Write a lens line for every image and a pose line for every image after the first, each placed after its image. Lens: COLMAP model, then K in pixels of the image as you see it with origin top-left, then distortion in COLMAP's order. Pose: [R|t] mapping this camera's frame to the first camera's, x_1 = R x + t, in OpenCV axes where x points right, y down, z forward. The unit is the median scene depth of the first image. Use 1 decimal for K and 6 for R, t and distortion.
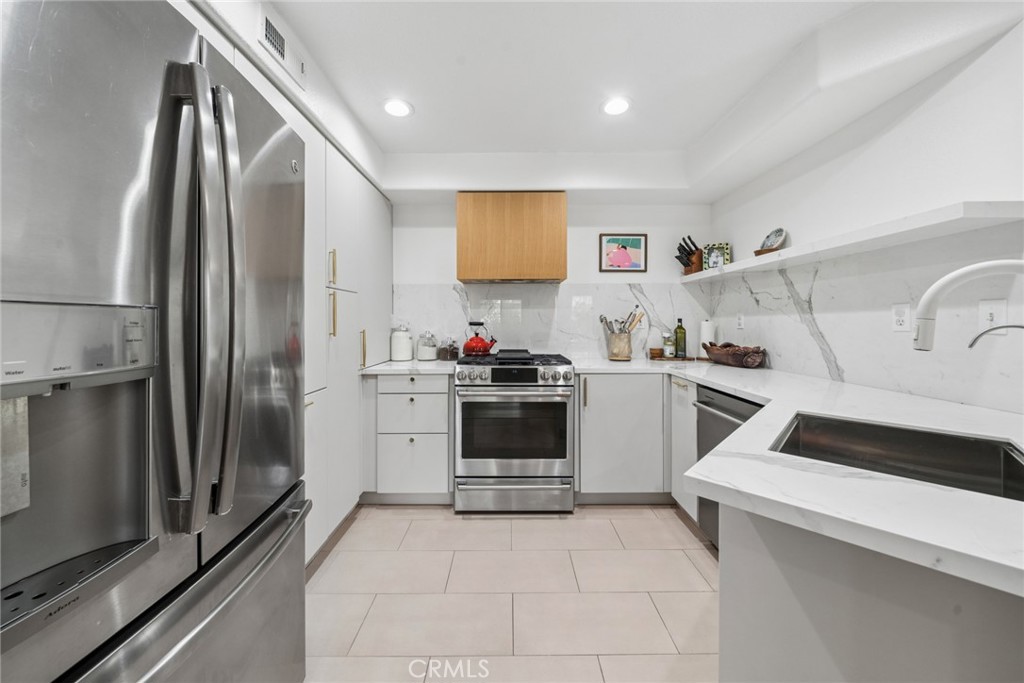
lens RADIAL K [[361.0, 0, 511.1], [0, 361.0, 320.1], [0, 0, 1]] dist [-0.001014, -0.000116]
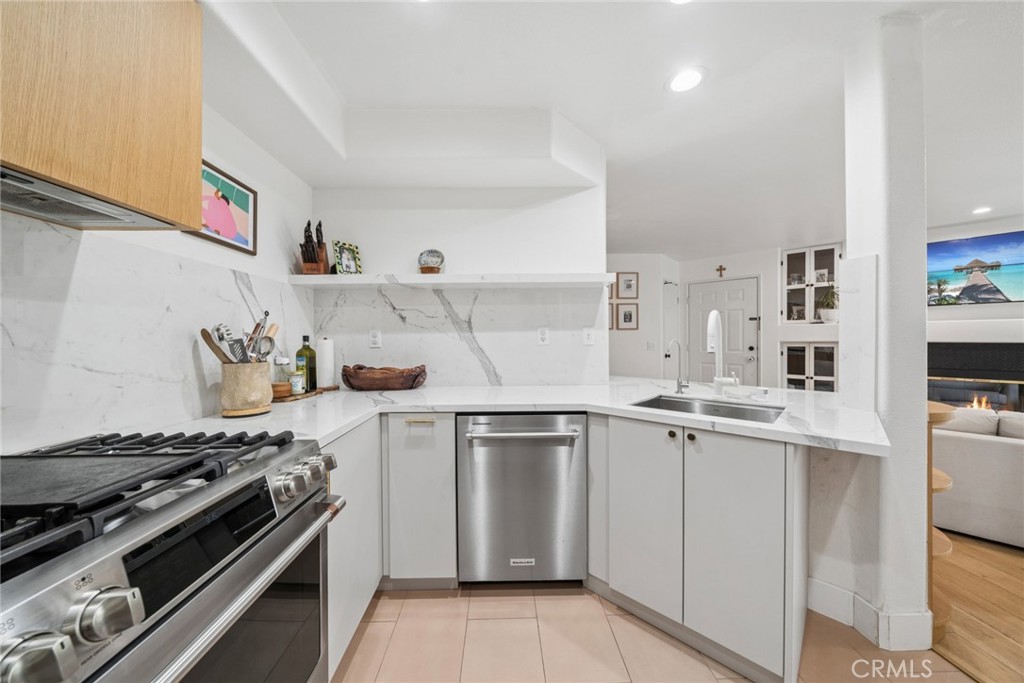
lens RADIAL K [[351.8, 0, 508.9], [0, 351.8, 339.8], [0, 0, 1]] dist [-0.000436, -0.000011]
pose [[-0.018815, -0.002697, 0.999819, -0.252312], [0.000831, 0.999996, 0.002713, 0.002871], [-0.999823, 0.000882, -0.018812, 0.731662]]
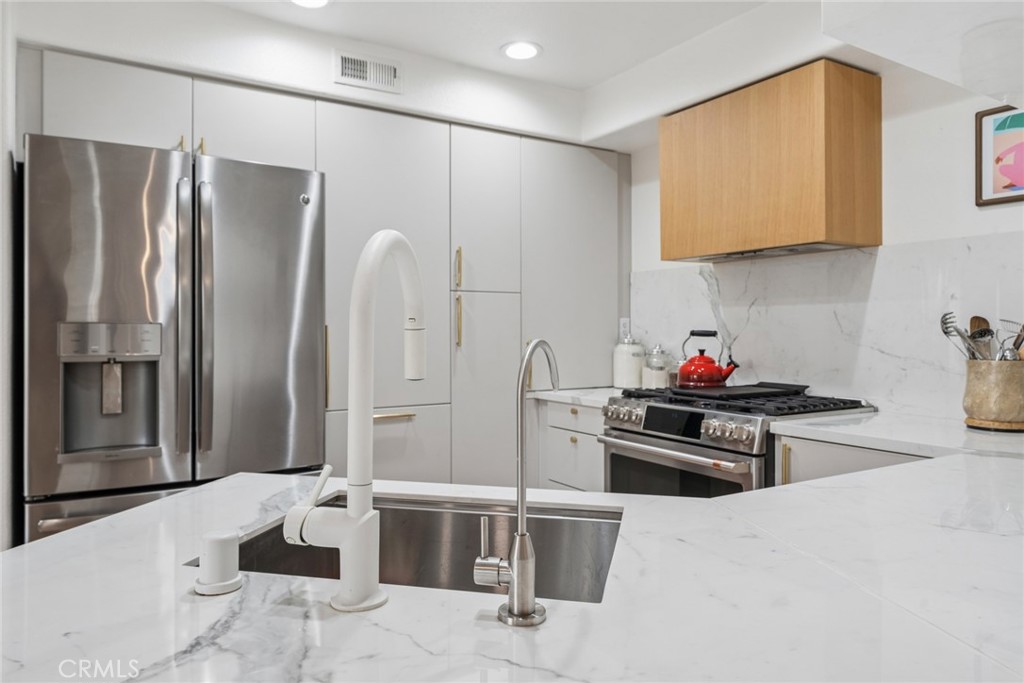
lens RADIAL K [[690.0, 0, 512.0], [0, 690.0, 341.5], [0, 0, 1]] dist [-0.002446, -0.000627]
pose [[0.524599, 0.015220, -0.851214, 0.773977], [0.003796, 0.999788, 0.020216, -0.000431], [0.851341, -0.013836, 0.524430, 0.182202]]
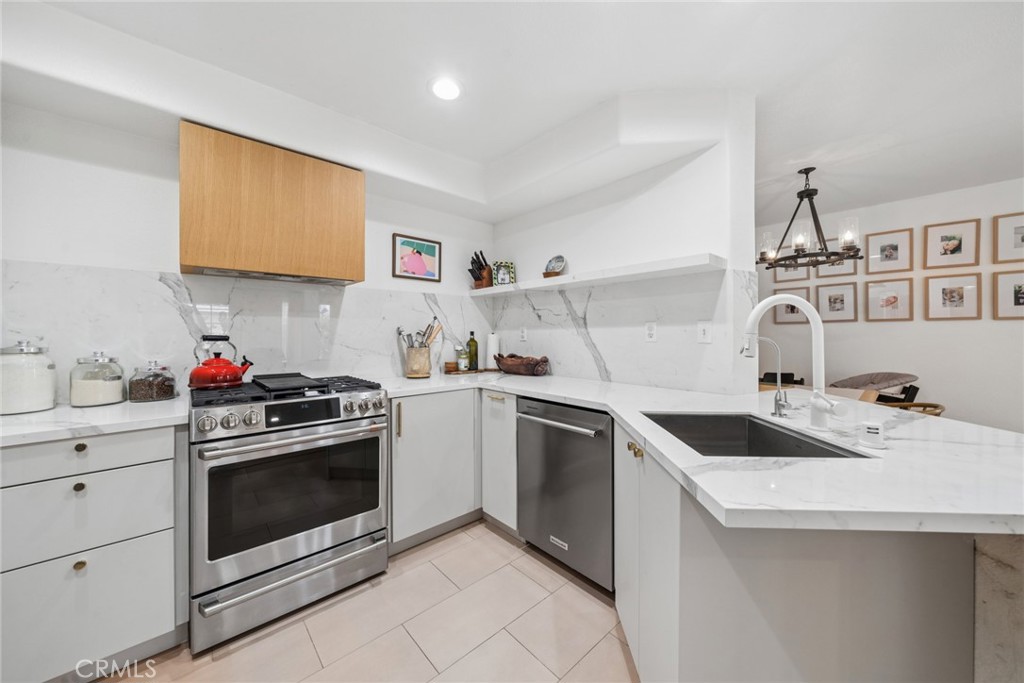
lens RADIAL K [[362.7, 0, 509.7], [0, 362.7, 333.5], [0, 0, 1]] dist [-0.005977, -0.000190]
pose [[0.747001, 0.000871, 0.664822, -0.150321], [-0.003359, 0.999991, 0.002464, -0.001362], [-0.664814, -0.004074, 0.746998, 0.202311]]
